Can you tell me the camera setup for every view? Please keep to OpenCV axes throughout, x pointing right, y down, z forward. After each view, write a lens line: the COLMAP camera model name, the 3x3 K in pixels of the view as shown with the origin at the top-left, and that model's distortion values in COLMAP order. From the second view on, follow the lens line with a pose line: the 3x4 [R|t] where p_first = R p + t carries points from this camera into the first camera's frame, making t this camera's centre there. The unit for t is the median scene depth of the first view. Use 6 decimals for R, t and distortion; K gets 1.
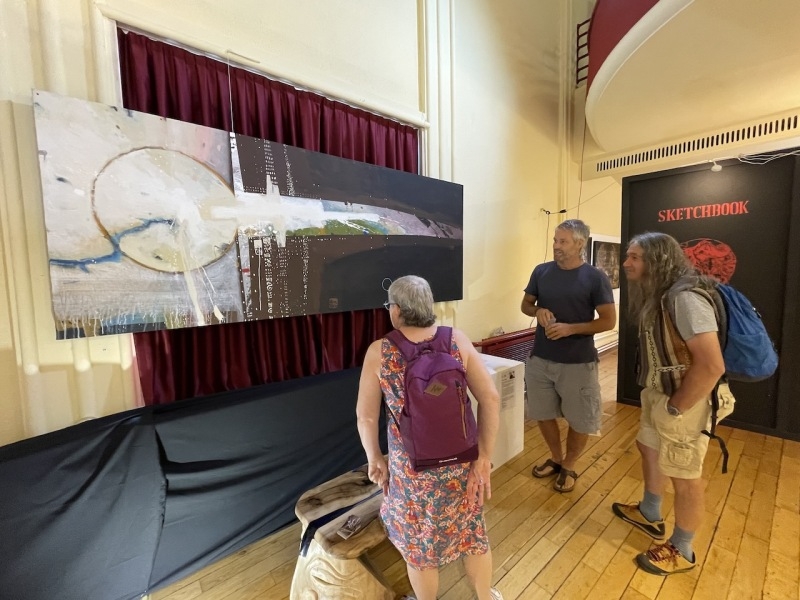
lens RADIAL K [[328.1, 0, 400.0], [0, 328.1, 300.0], [0, 0, 1]] dist [0.000386, 0.000034]
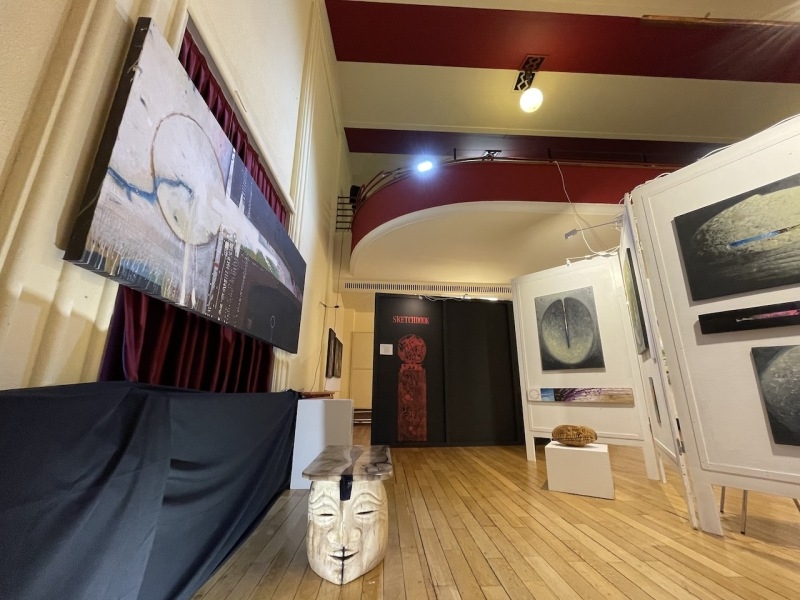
lens RADIAL K [[328.1, 0, 400.0], [0, 328.1, 300.0], [0, 0, 1]] dist [0.000386, 0.000034]
pose [[0.594670, 0.240879, 0.767036, -0.924945], [0.040144, 0.943975, -0.327567, 0.374957], [-0.802967, 0.225586, 0.551684, 0.041923]]
